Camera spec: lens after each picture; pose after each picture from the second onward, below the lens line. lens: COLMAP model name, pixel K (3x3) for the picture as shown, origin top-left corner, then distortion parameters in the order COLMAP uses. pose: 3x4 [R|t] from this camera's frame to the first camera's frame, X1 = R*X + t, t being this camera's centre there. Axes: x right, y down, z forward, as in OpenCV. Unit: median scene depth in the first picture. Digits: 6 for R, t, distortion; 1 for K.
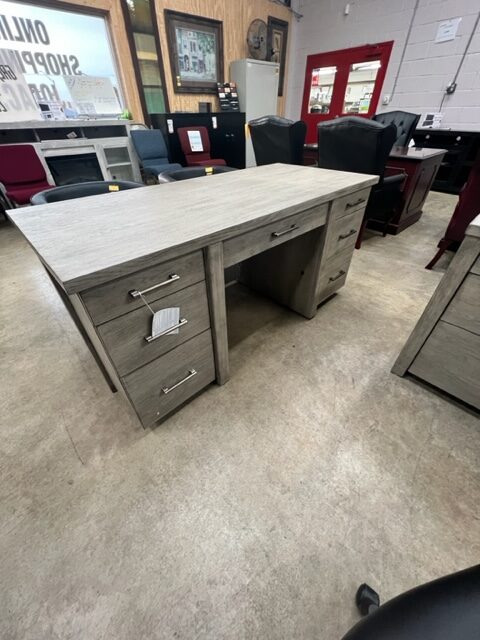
lens RADIAL K [[255.6, 0, 240.0], [0, 255.6, 320.0], [0, 0, 1]] dist [-0.000633, -0.000212]
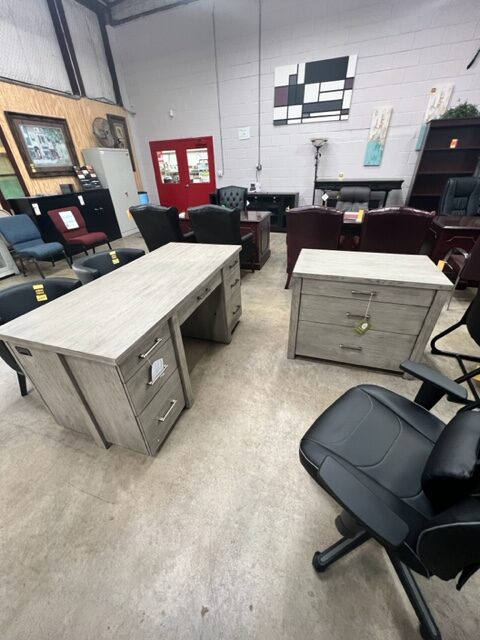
lens RADIAL K [[255.6, 0, 240.0], [0, 255.6, 320.0], [0, 0, 1]] dist [-0.000633, -0.000212]
pose [[0.880589, -0.269013, 0.390121, -0.103551], [0.323040, 0.943095, -0.078848, 0.002704], [-0.346710, 0.195458, 0.917381, -0.184440]]
